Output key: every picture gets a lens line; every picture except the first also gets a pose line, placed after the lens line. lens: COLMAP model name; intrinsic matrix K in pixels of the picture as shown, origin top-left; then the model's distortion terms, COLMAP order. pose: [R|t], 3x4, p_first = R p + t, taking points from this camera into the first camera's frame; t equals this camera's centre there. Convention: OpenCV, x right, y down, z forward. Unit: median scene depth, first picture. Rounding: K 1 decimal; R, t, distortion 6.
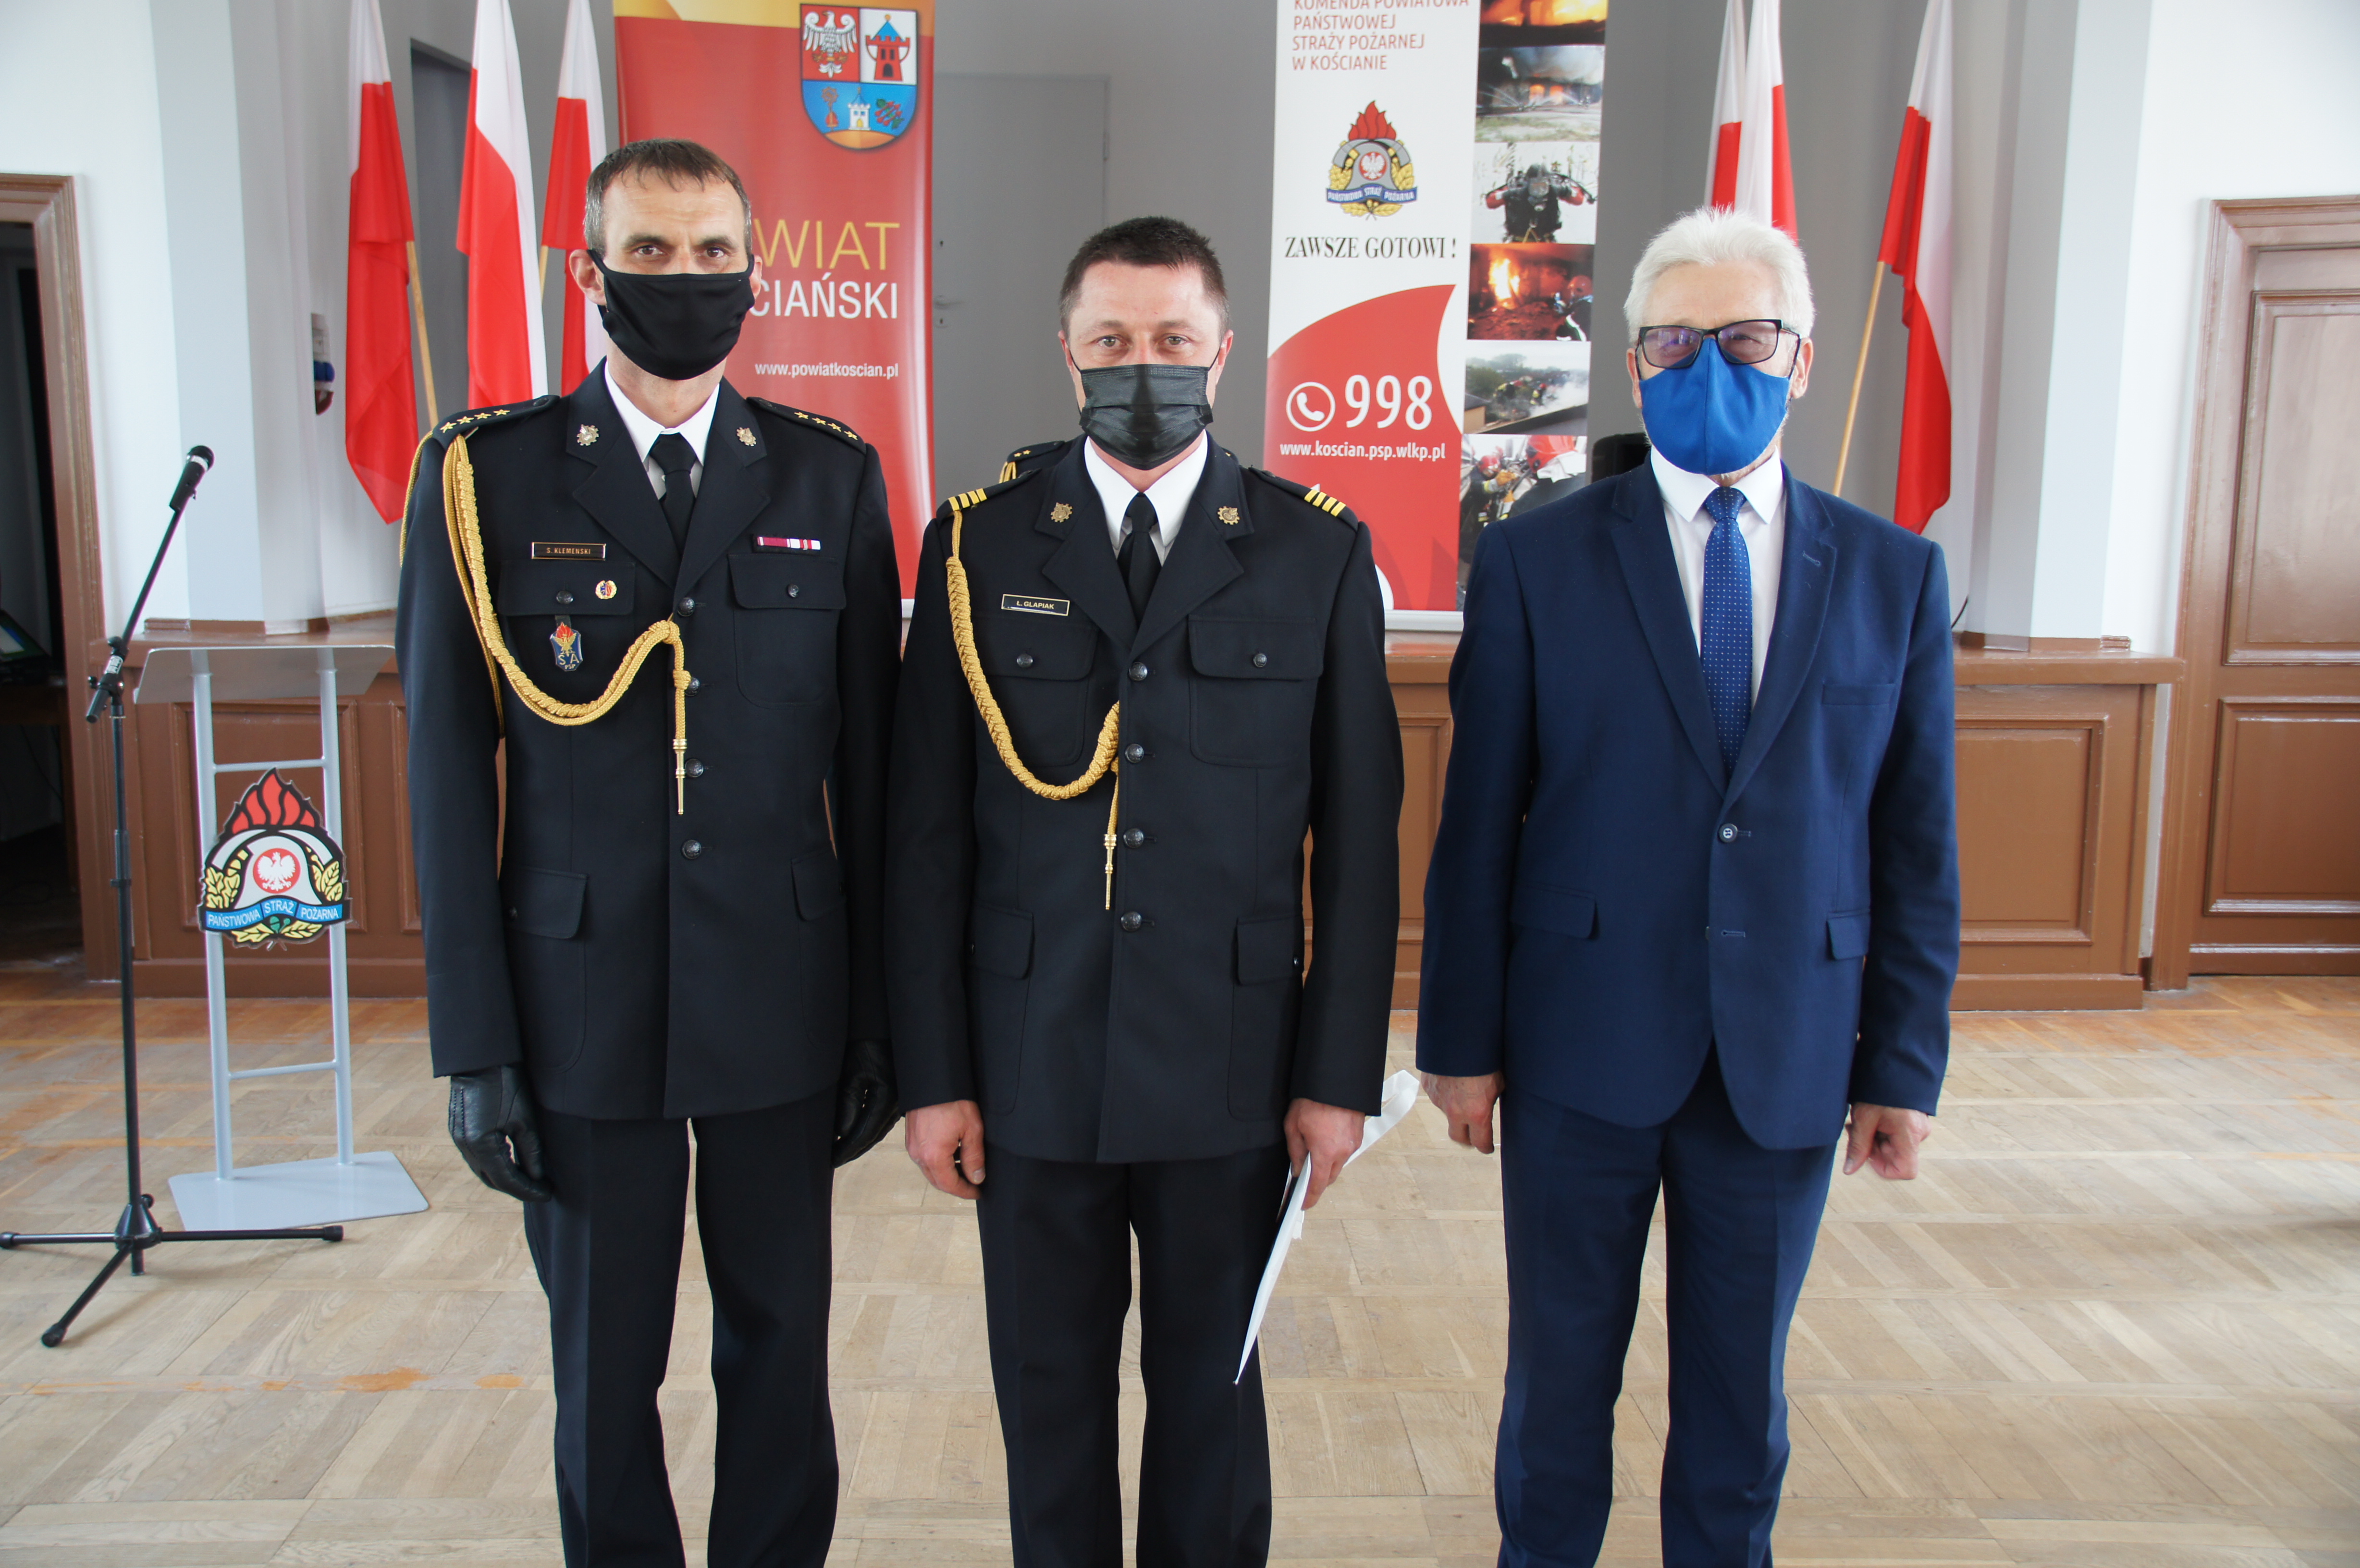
lens RADIAL K [[2329.9, 0, 1147.0], [0, 2329.9, 786.3], [0, 0, 1]] dist [-0.088789, 0.359955]
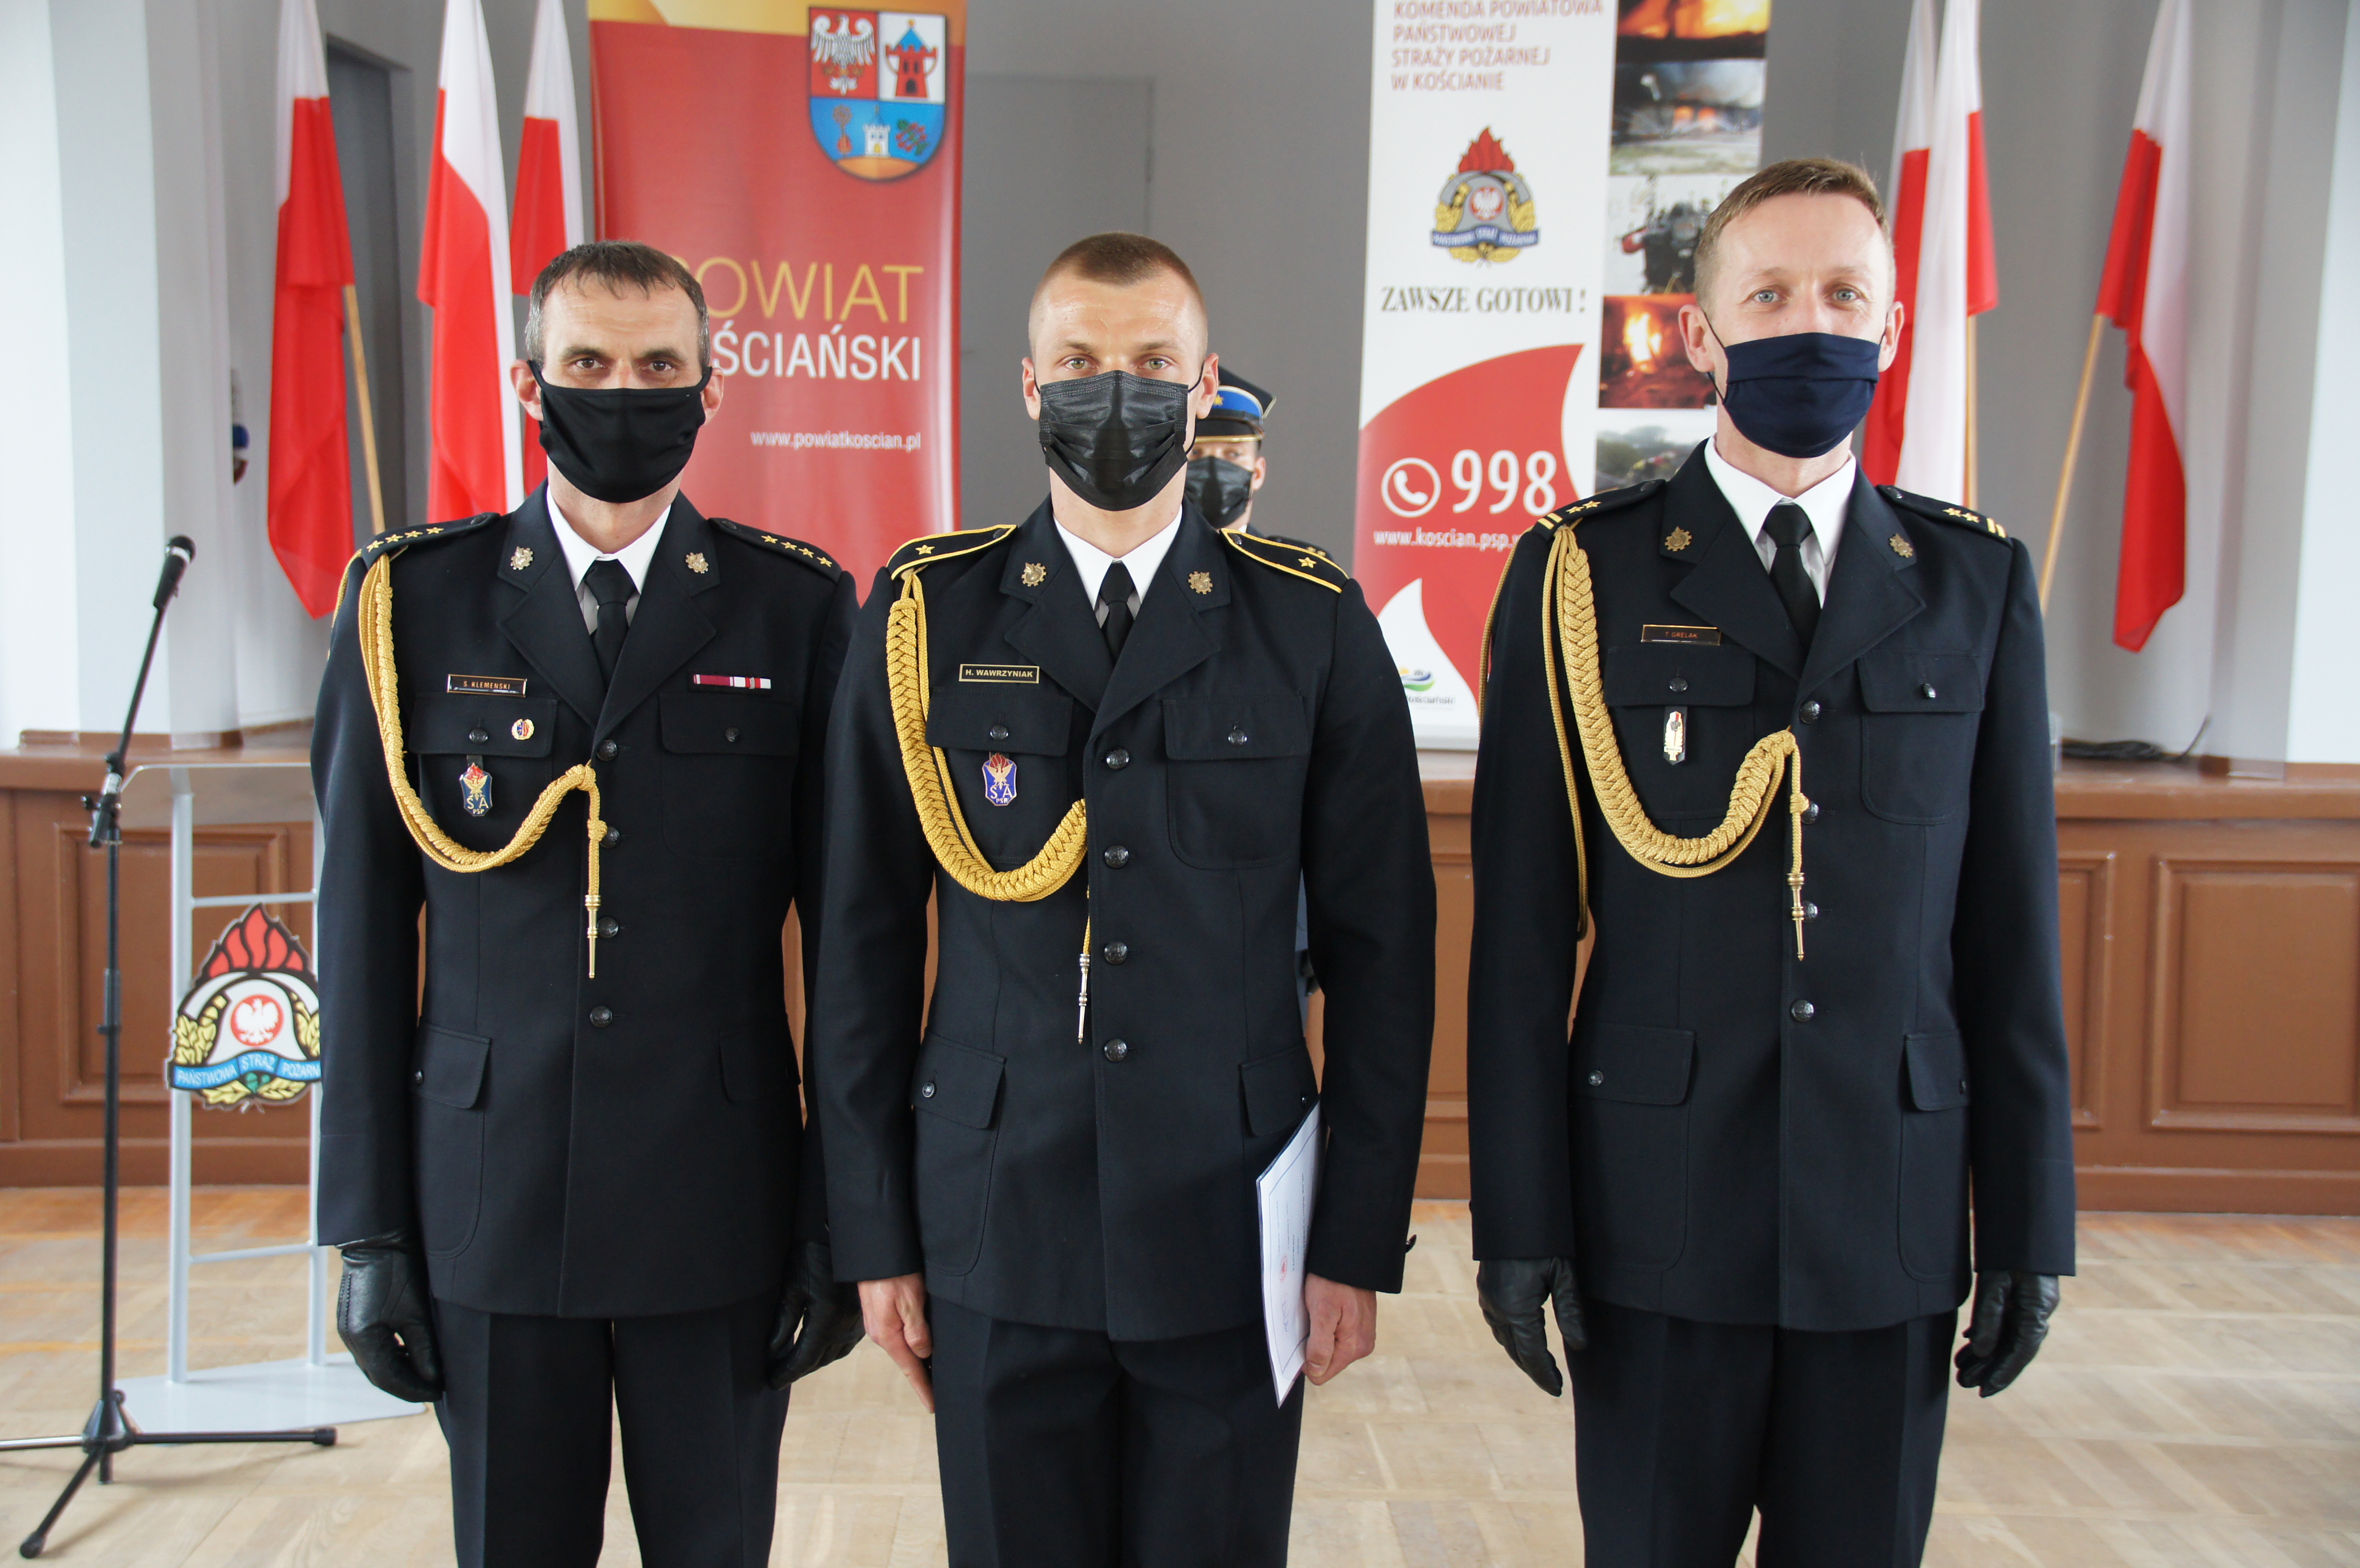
lens RADIAL K [[3078.1, 0, 1138.6], [0, 3078.1, 799.2], [0, 0, 1]] dist [0.036513, 0.827261]
pose [[0.999989, 0.004541, 0.001422, -0.031046], [-0.004463, 0.998687, -0.051028, 0.007827], [-0.001652, 0.051021, 0.998696, -0.118072]]
